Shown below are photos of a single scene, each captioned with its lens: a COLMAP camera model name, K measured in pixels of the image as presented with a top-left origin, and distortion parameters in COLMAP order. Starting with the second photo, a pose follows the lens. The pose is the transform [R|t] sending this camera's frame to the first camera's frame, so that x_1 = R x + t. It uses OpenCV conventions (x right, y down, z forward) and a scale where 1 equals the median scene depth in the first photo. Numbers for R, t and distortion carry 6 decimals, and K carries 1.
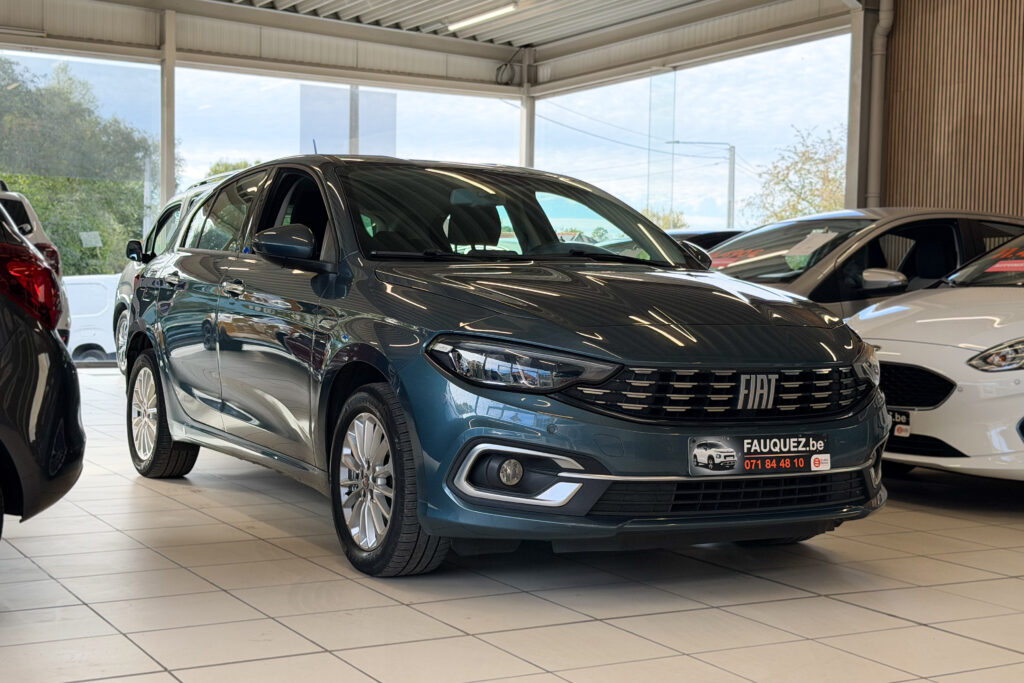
lens RADIAL K [[1403.4, 0, 512.0], [0, 1403.4, 341.5], [0, 0, 1]] dist [0.127148, -0.341870]
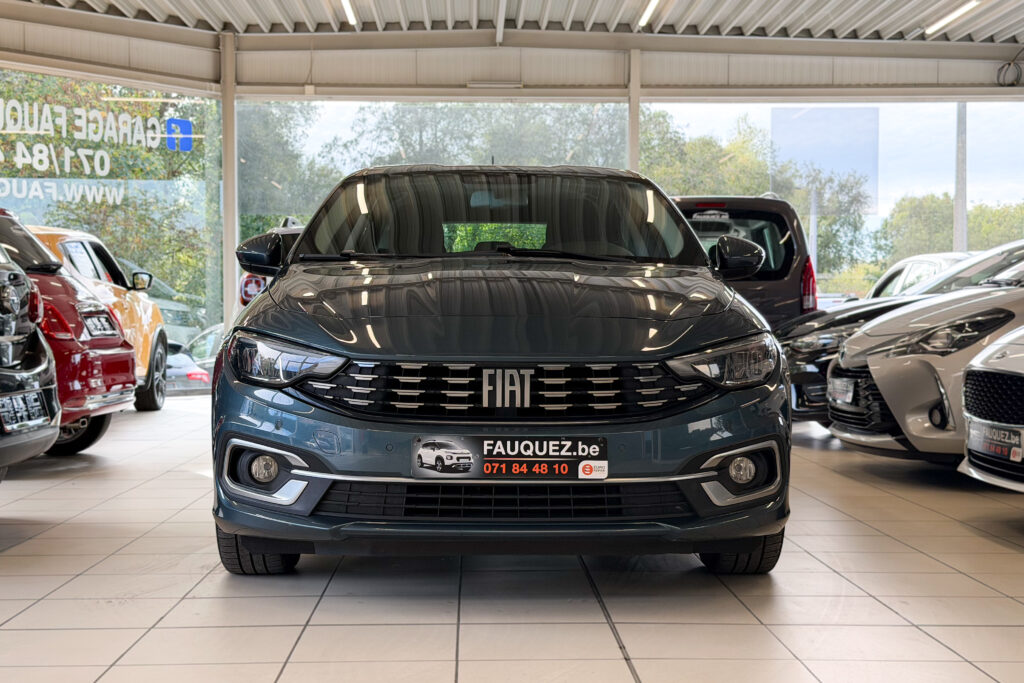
lens RADIAL K [[1403.4, 0, 512.0], [0, 1403.4, 341.5], [0, 0, 1]] dist [0.127148, -0.341870]
pose [[0.878916, -0.014143, -0.476768, 0.607059], [0.000728, 0.999599, -0.028311, 0.031147], [0.476977, 0.024536, 0.878573, 0.208042]]
